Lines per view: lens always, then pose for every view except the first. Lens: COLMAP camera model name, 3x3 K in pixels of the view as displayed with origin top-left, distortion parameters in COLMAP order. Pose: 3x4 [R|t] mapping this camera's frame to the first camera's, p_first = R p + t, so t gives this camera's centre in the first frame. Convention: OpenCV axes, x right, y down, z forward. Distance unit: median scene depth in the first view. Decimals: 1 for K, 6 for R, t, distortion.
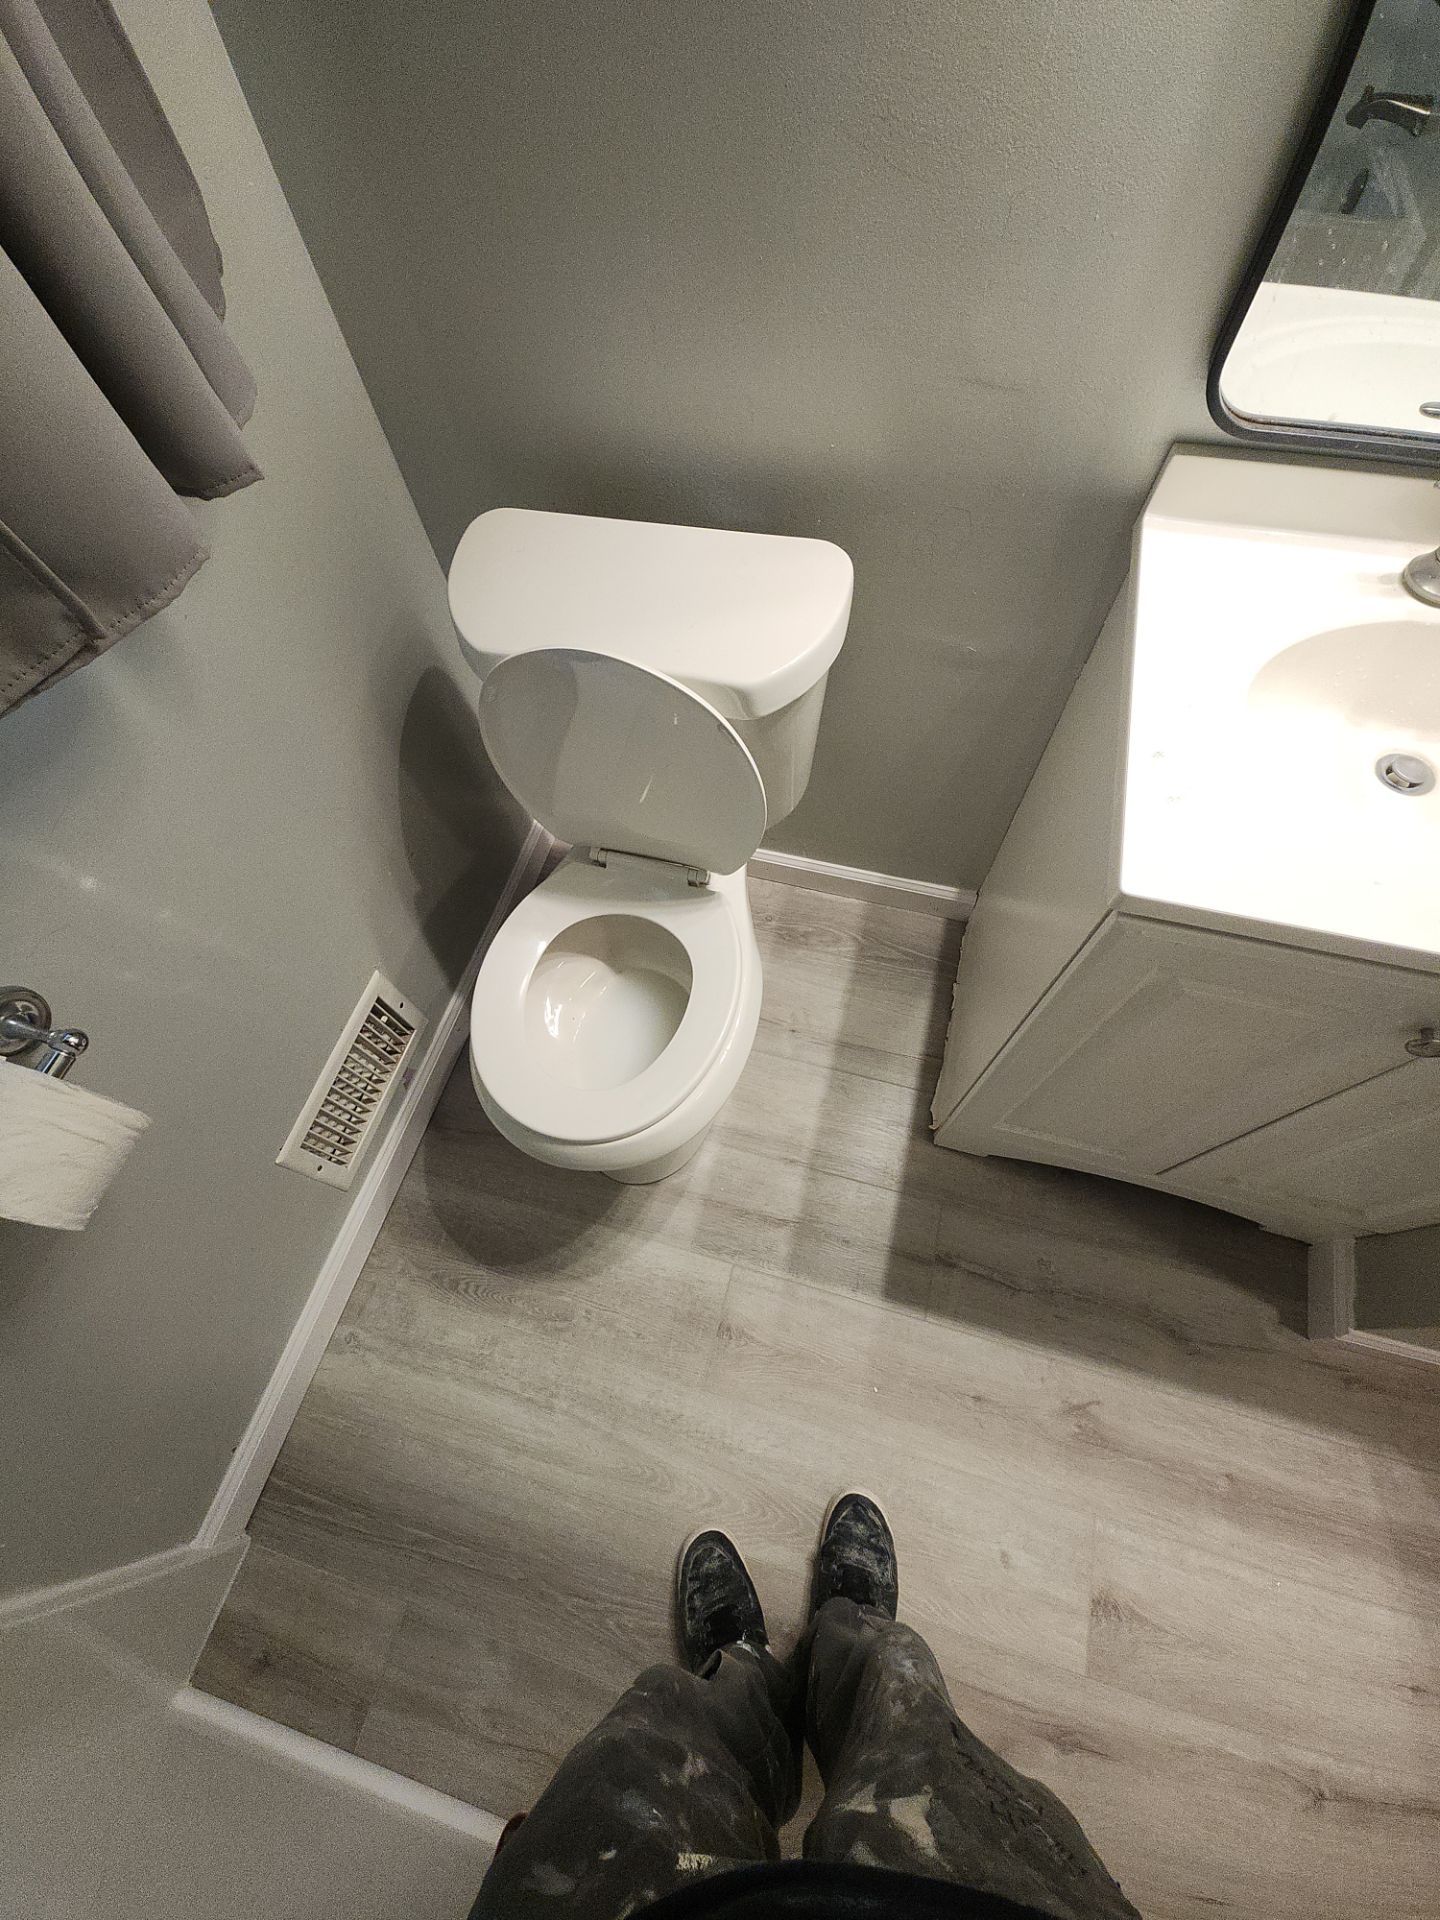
lens RADIAL K [[766.2, 0, 731.0], [0, 766.2, 947.2], [0, 0, 1]] dist [0.001208, -0.003972]
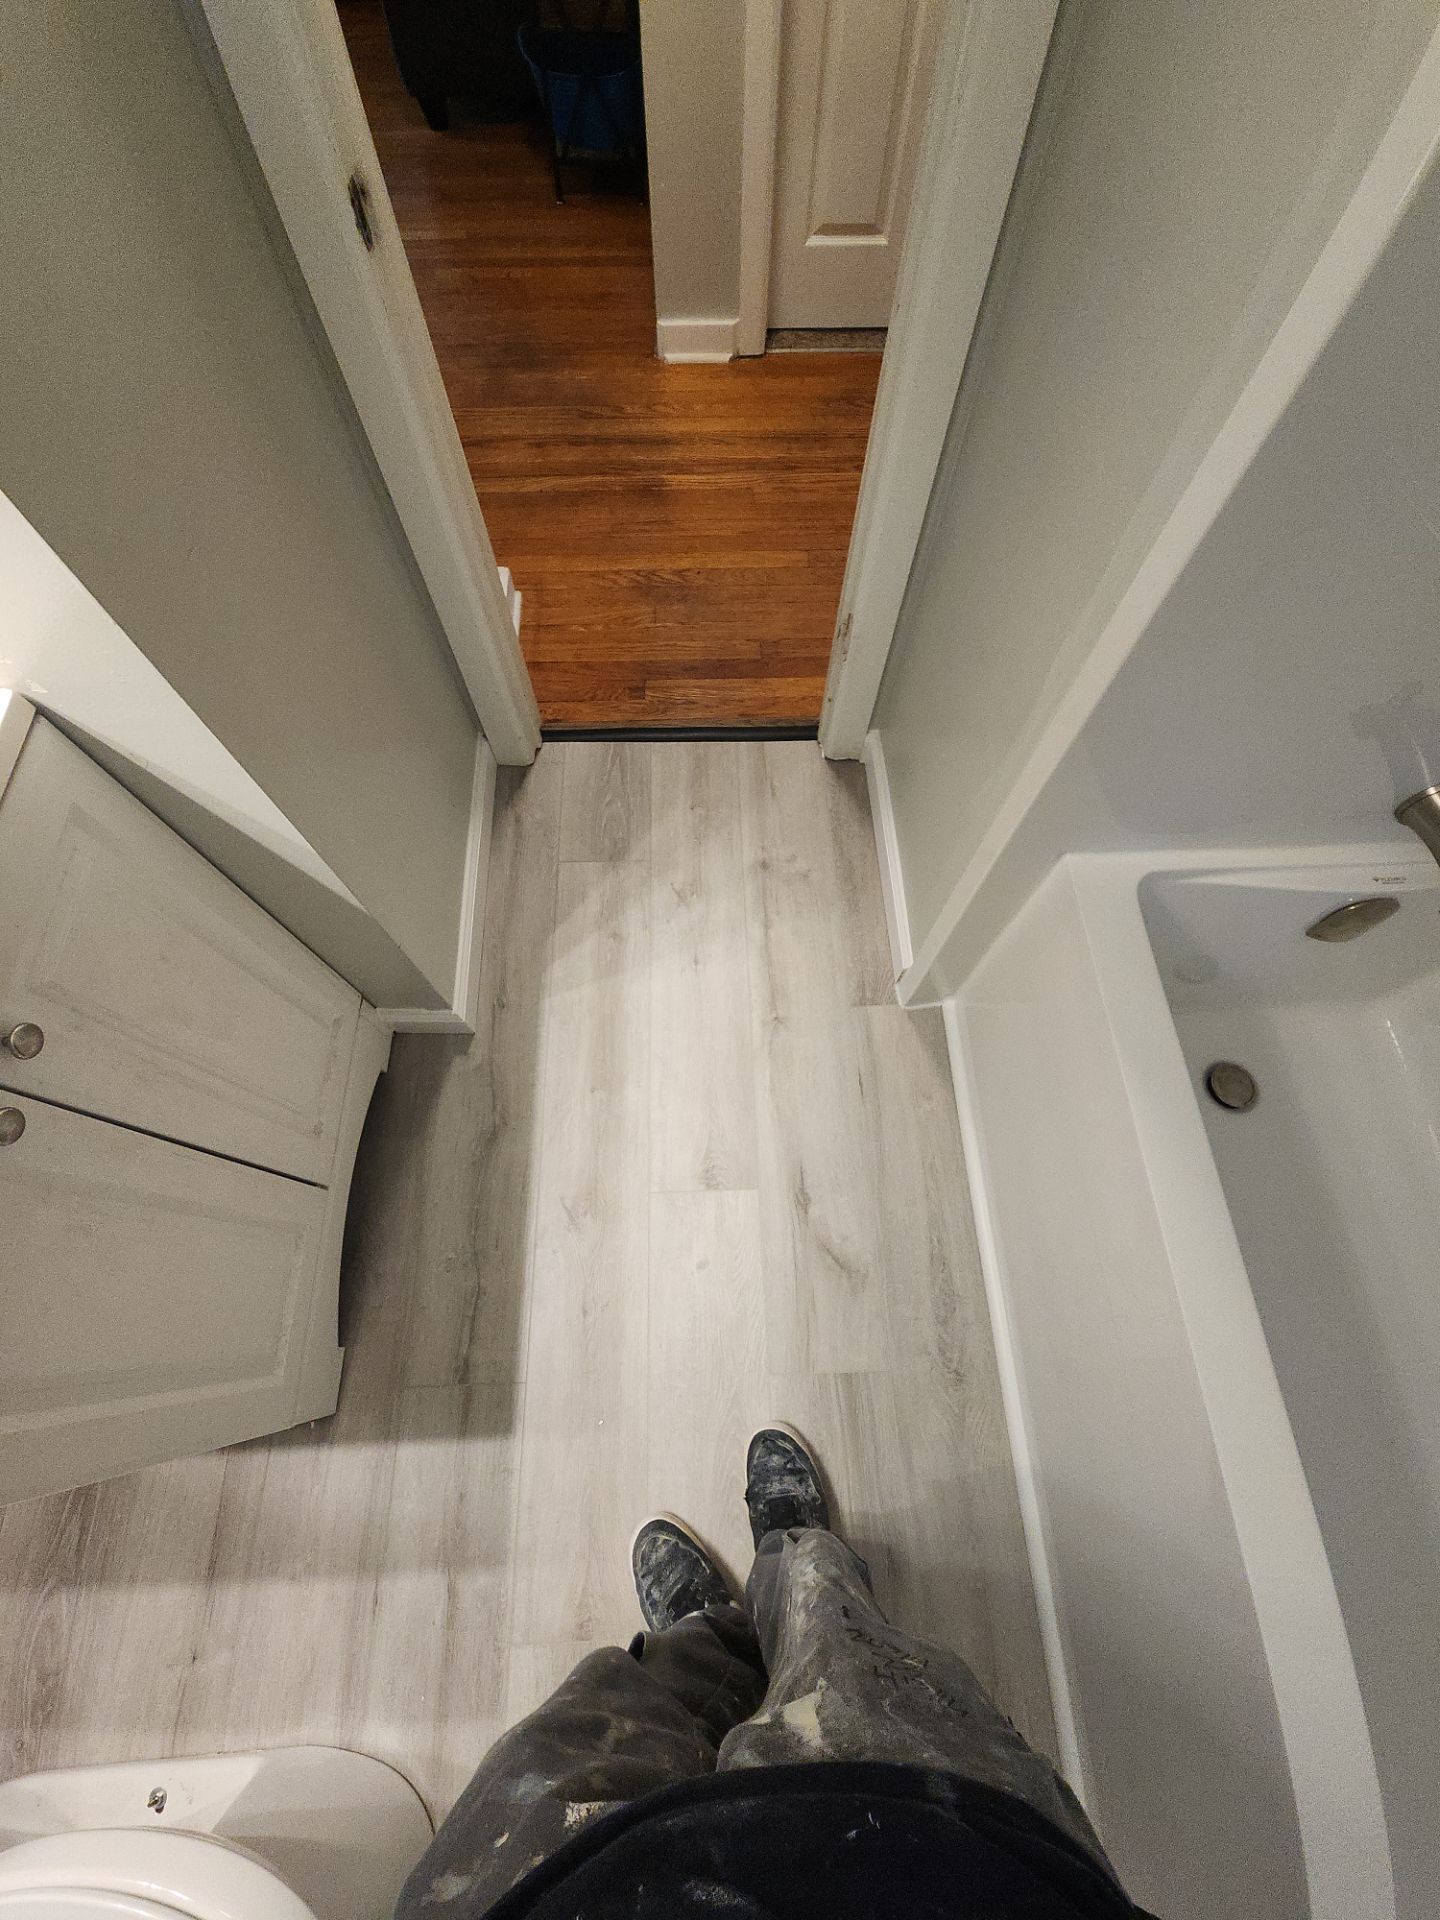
lens RADIAL K [[766.2, 0, 718.9], [0, 766.2, 952.9], [0, 0, 1]] dist [0.001208, -0.003972]
pose [[-0.292120, -0.855204, 0.428126, 0.226929], [0.859148, -0.037997, 0.510315, 0.221028], [-0.420156, 0.516897, 0.745846, -0.092309]]
